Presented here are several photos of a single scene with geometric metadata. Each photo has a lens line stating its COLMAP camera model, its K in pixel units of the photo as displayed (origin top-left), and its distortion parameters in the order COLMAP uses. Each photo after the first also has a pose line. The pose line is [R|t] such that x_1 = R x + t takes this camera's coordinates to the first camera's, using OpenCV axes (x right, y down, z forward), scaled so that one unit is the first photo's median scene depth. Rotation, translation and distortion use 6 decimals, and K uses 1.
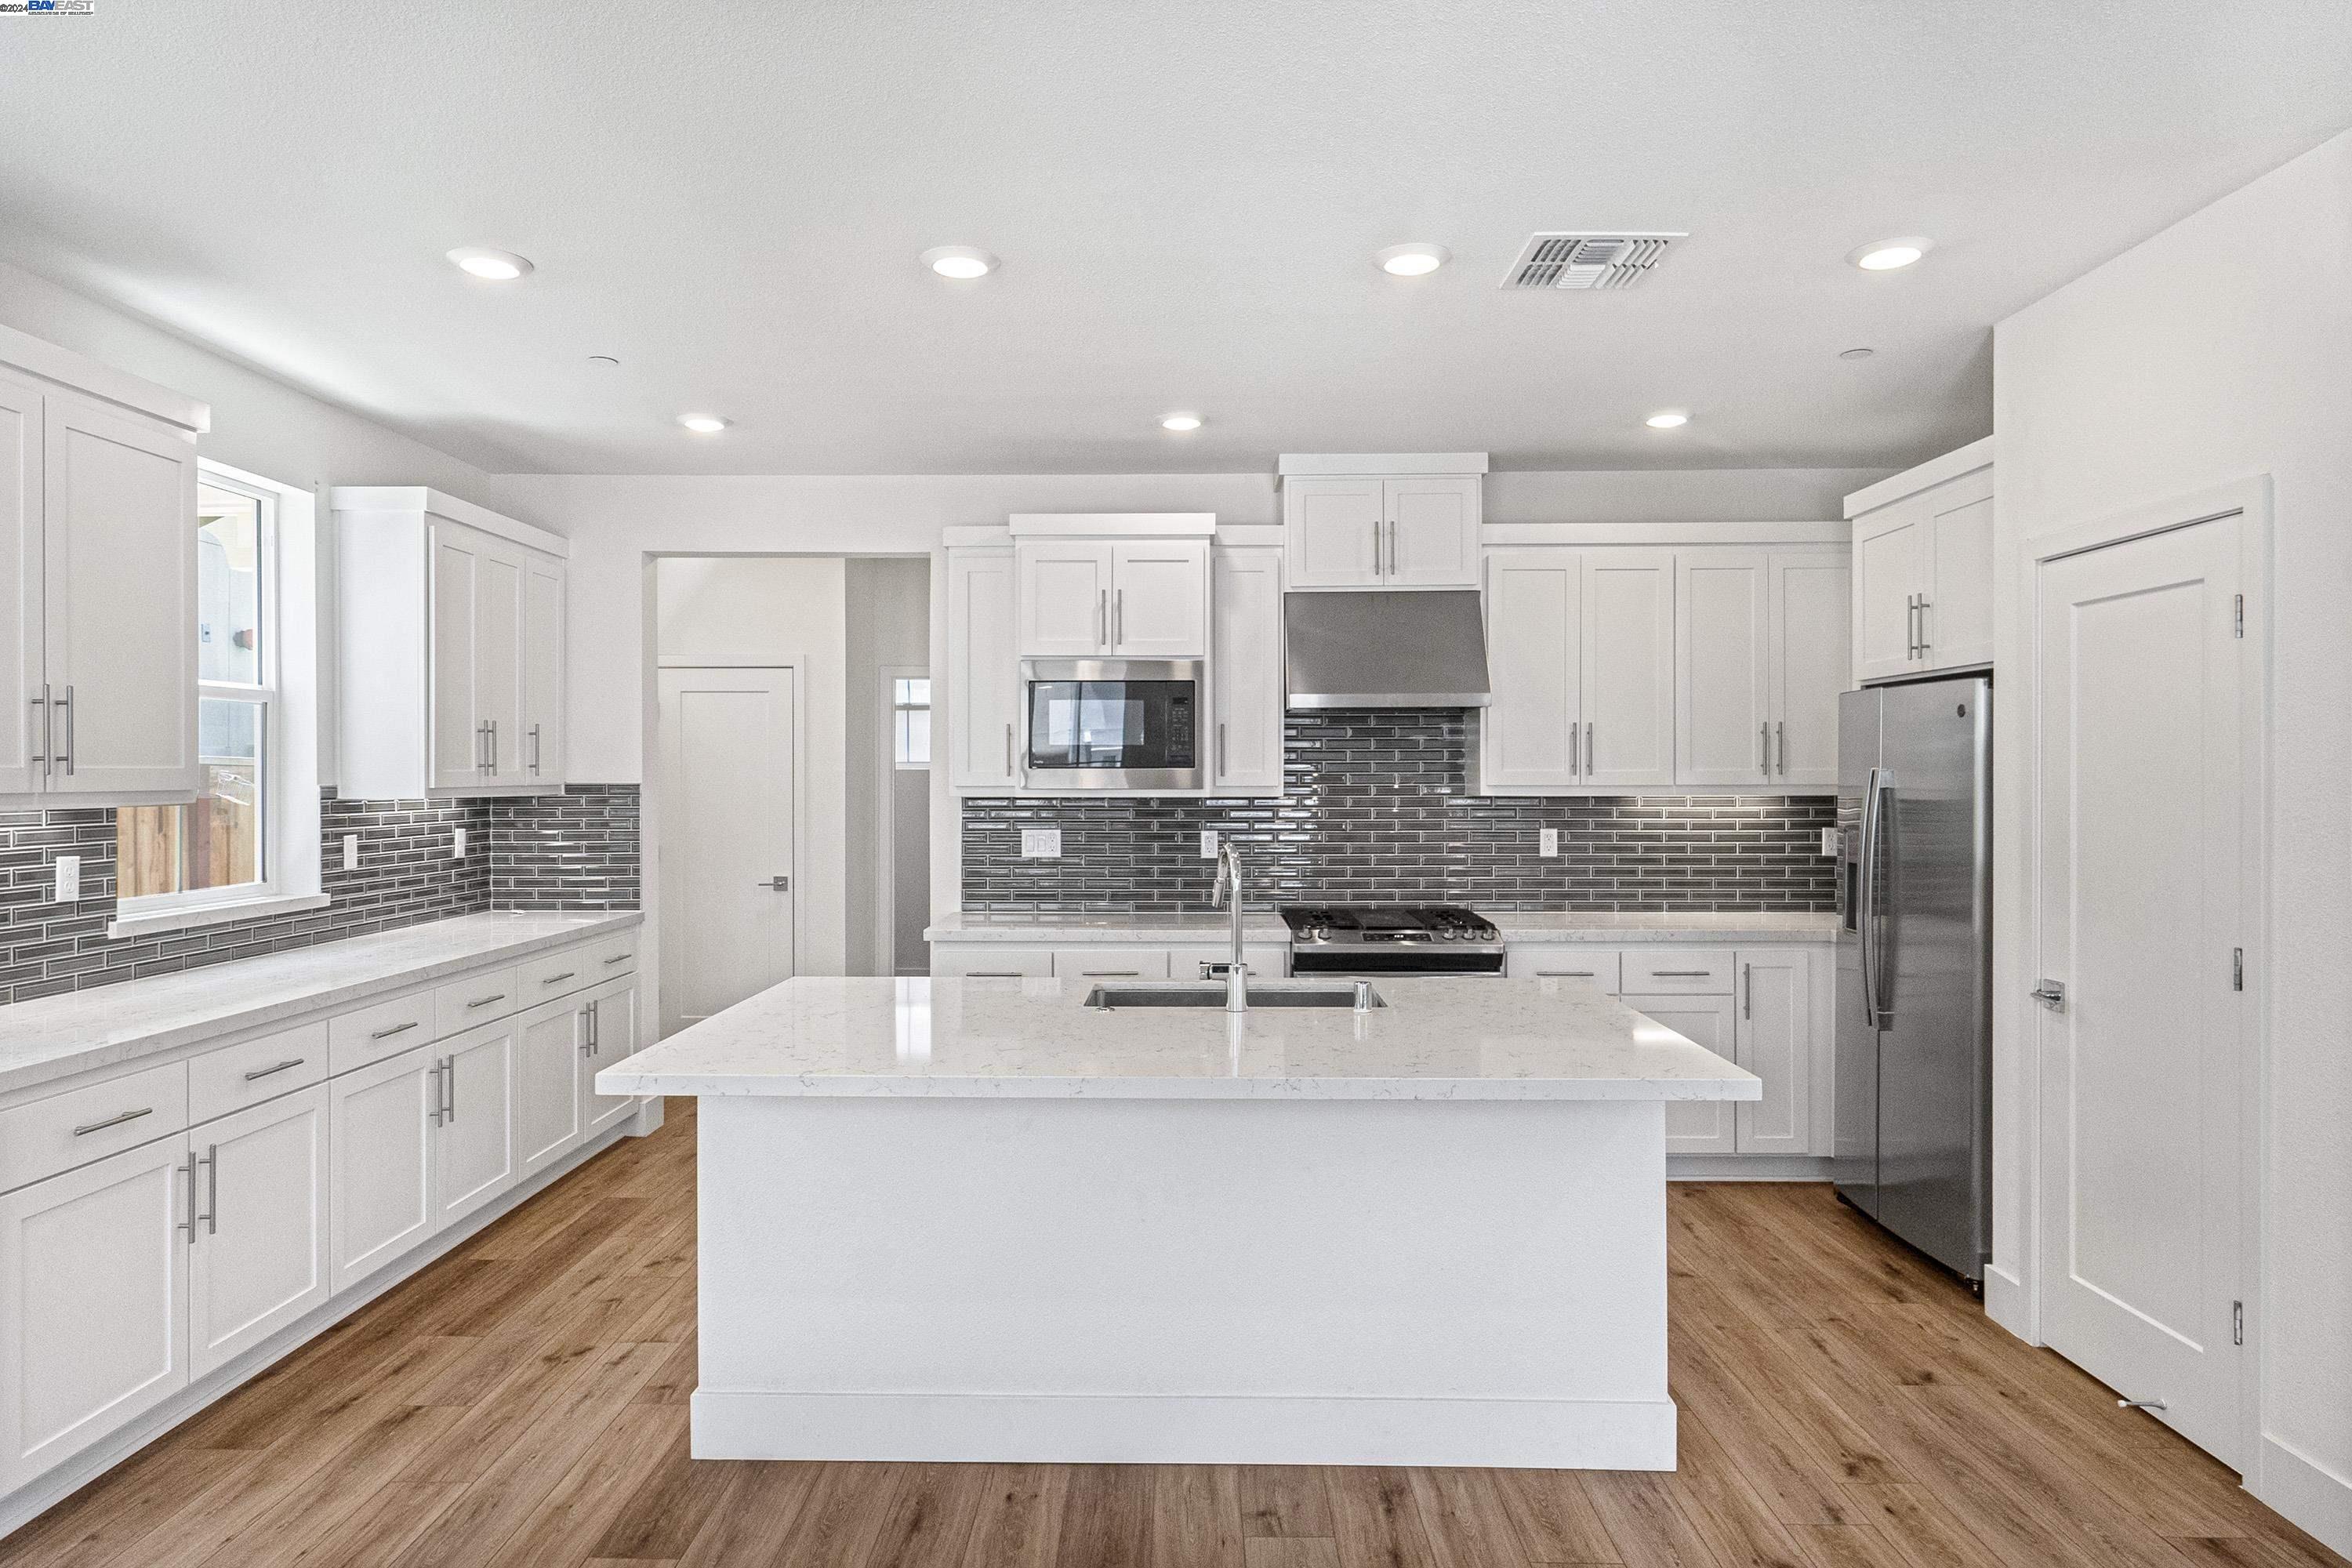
lens RADIAL K [[1401.7, 0, 1161.5], [0, 1401.7, 777.8], [0, 0, 1]] dist [-0.004533, -0.001315]
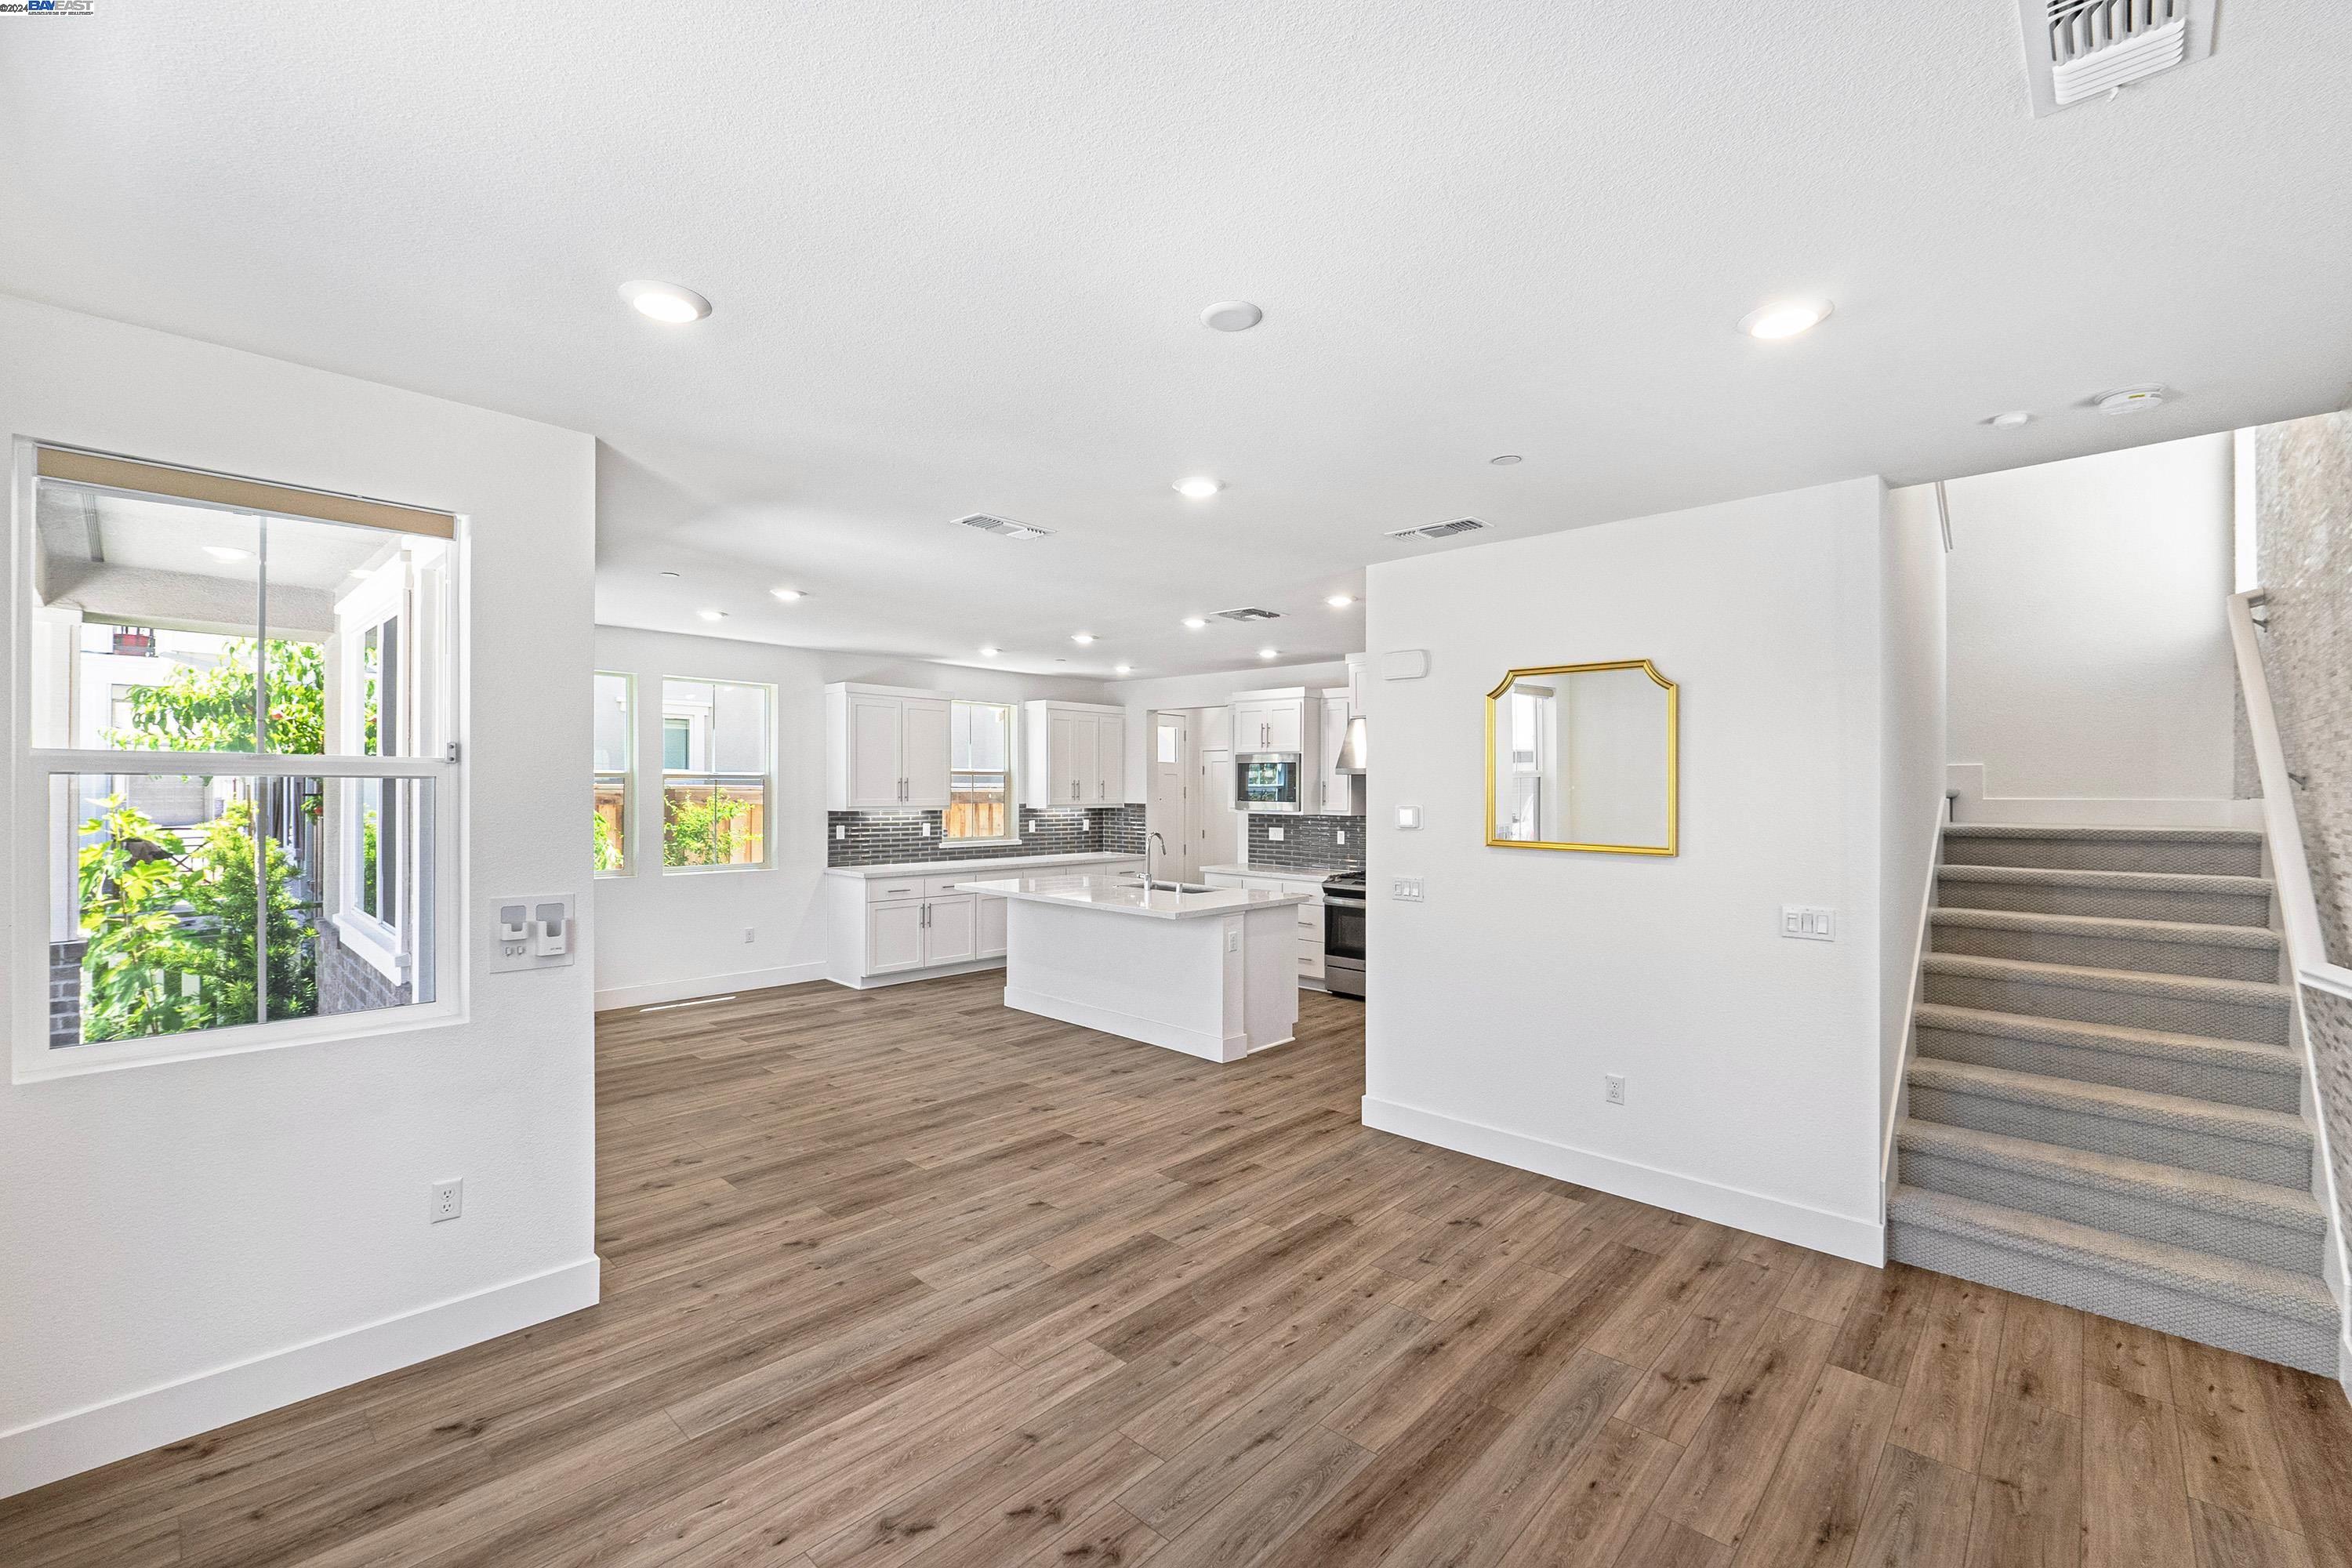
lens RADIAL K [[984.3, 0, 1154.6], [0, 984.3, 793.4], [0, 0, 1]] dist [-0.007535, -0.000220]
pose [[0.734261, 0.010856, -0.678780, 0.994528], [-0.007819, 0.999941, 0.007534, -0.032914], [0.678822, -0.000225, 0.734303, -0.327367]]
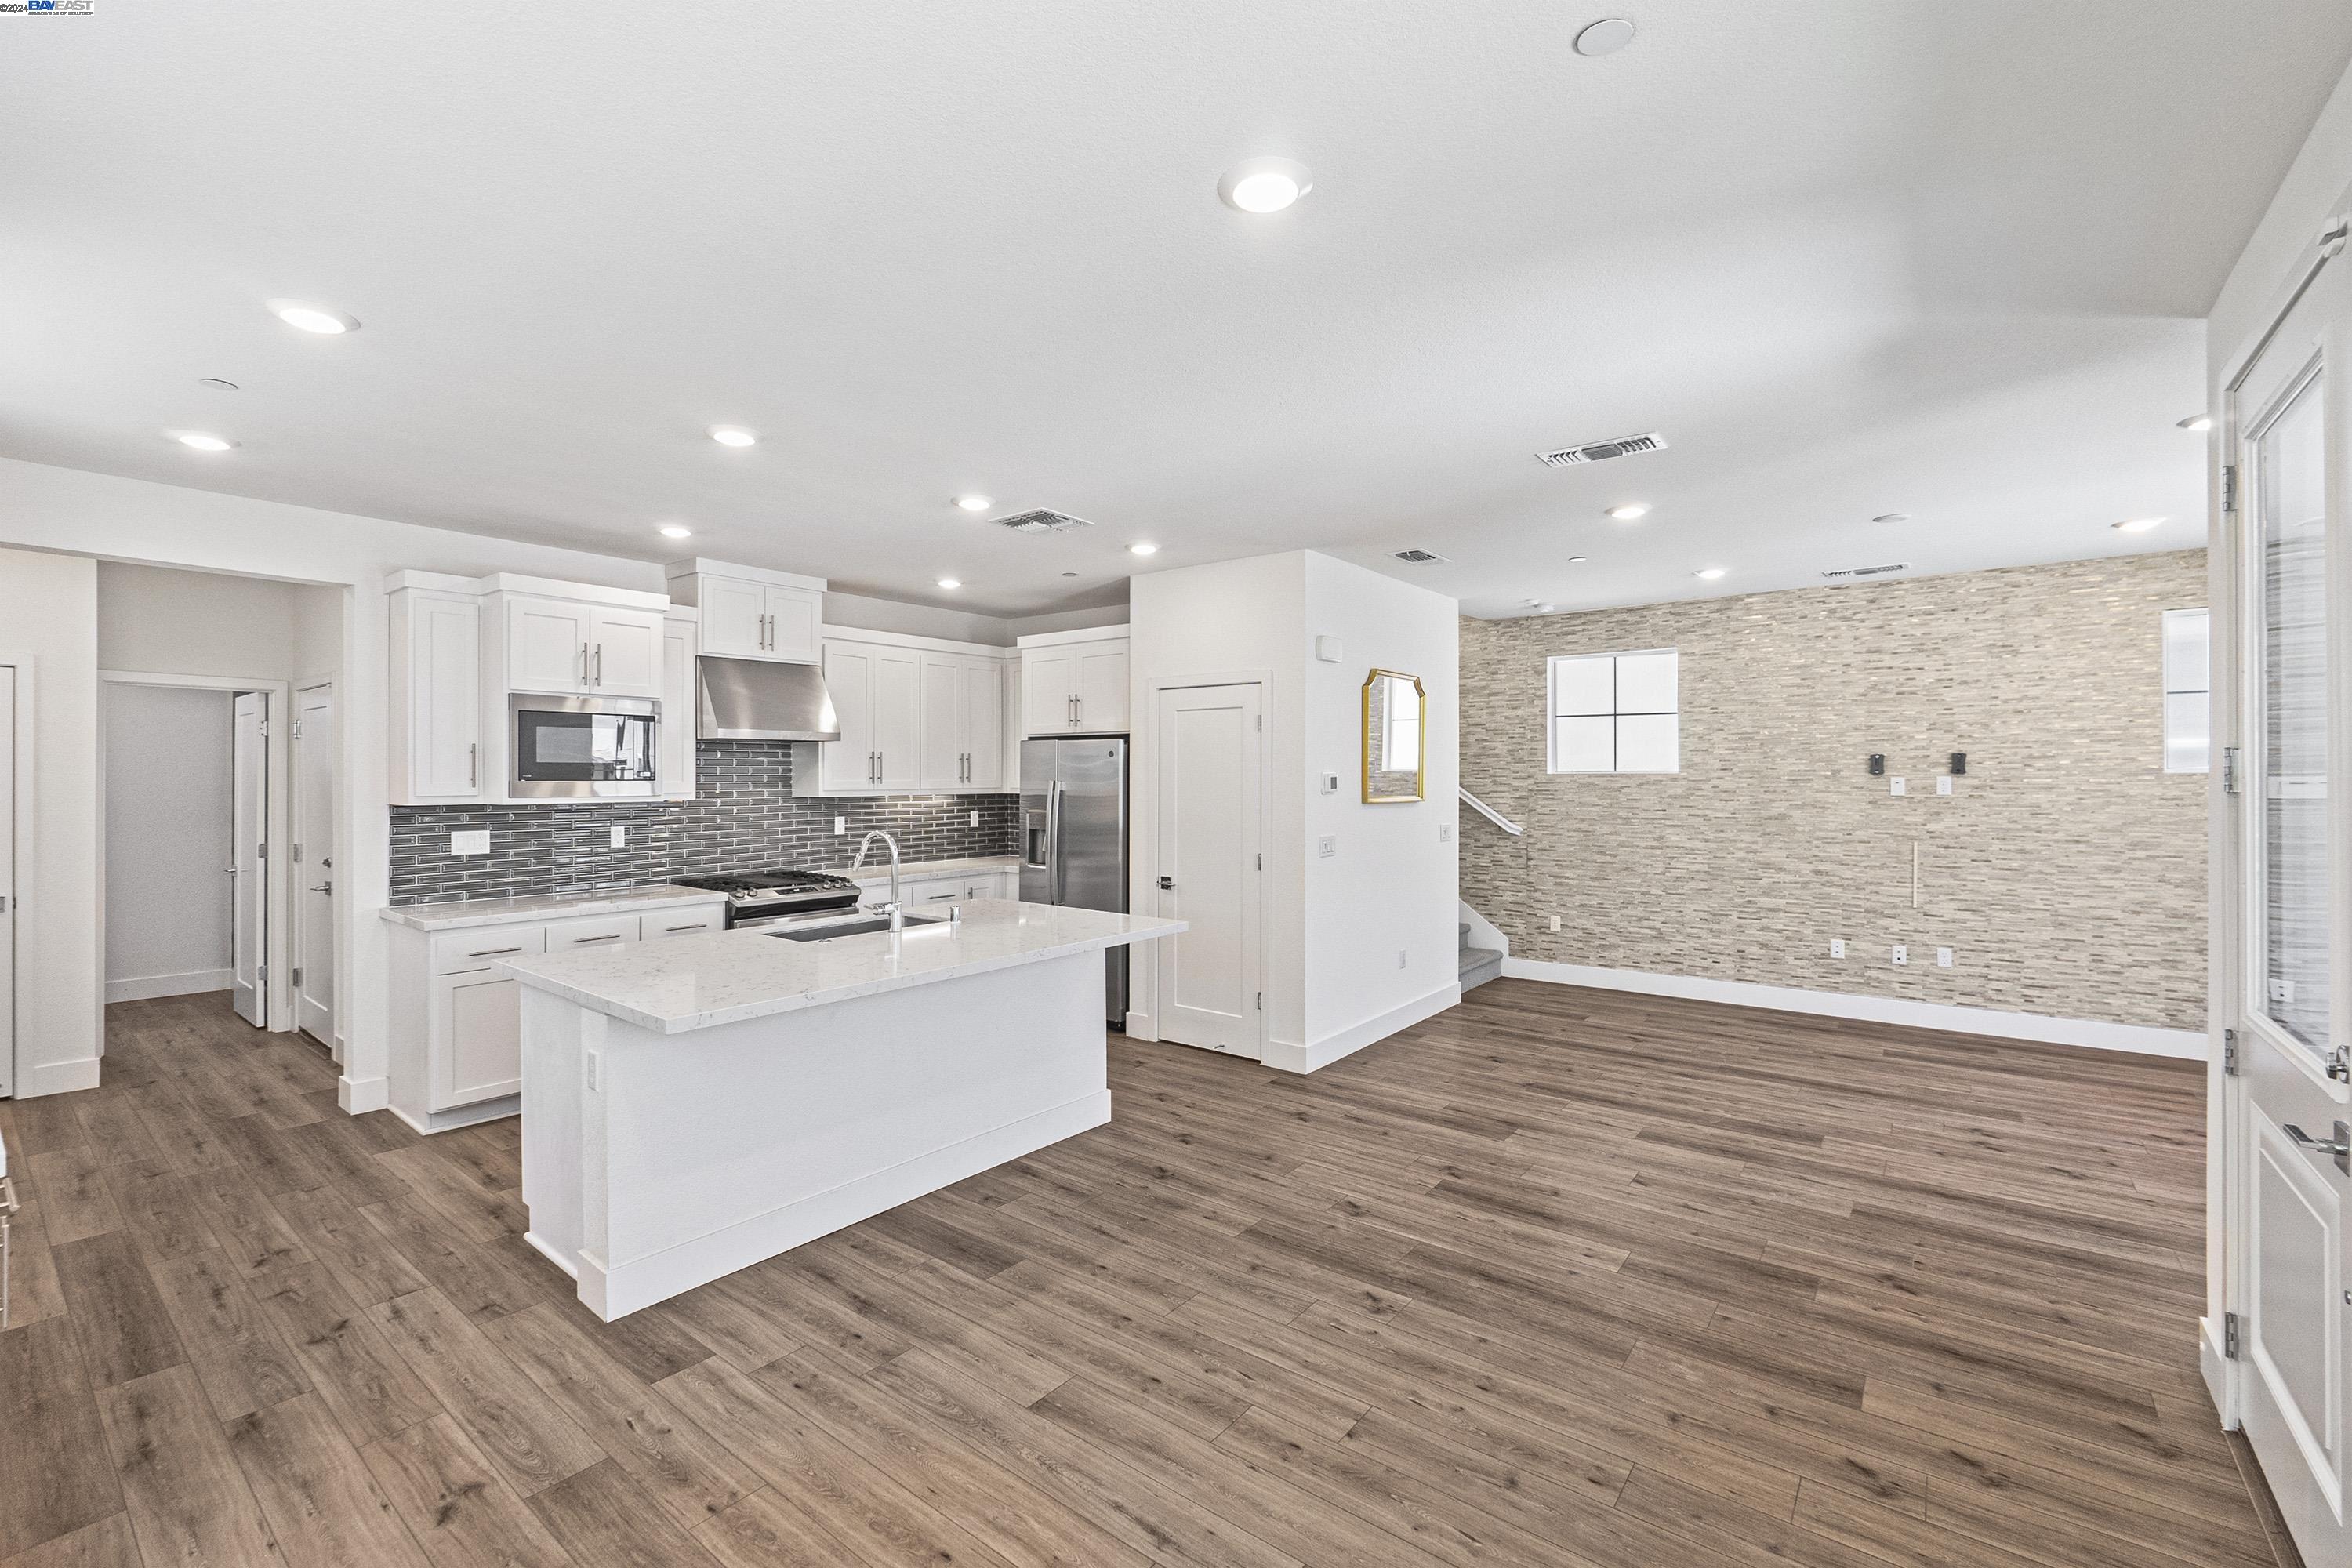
lens RADIAL K [[998.6, 0, 1162.1], [0, 998.6, 776.1], [0, 0, 1]] dist [-0.008299, -0.000190]
pose [[0.608878, -0.001111, 0.793263, -0.480543], [0.000612, 0.999999, 0.000930, -0.012826], [-0.793264, -0.000081, 0.608878, 0.019997]]
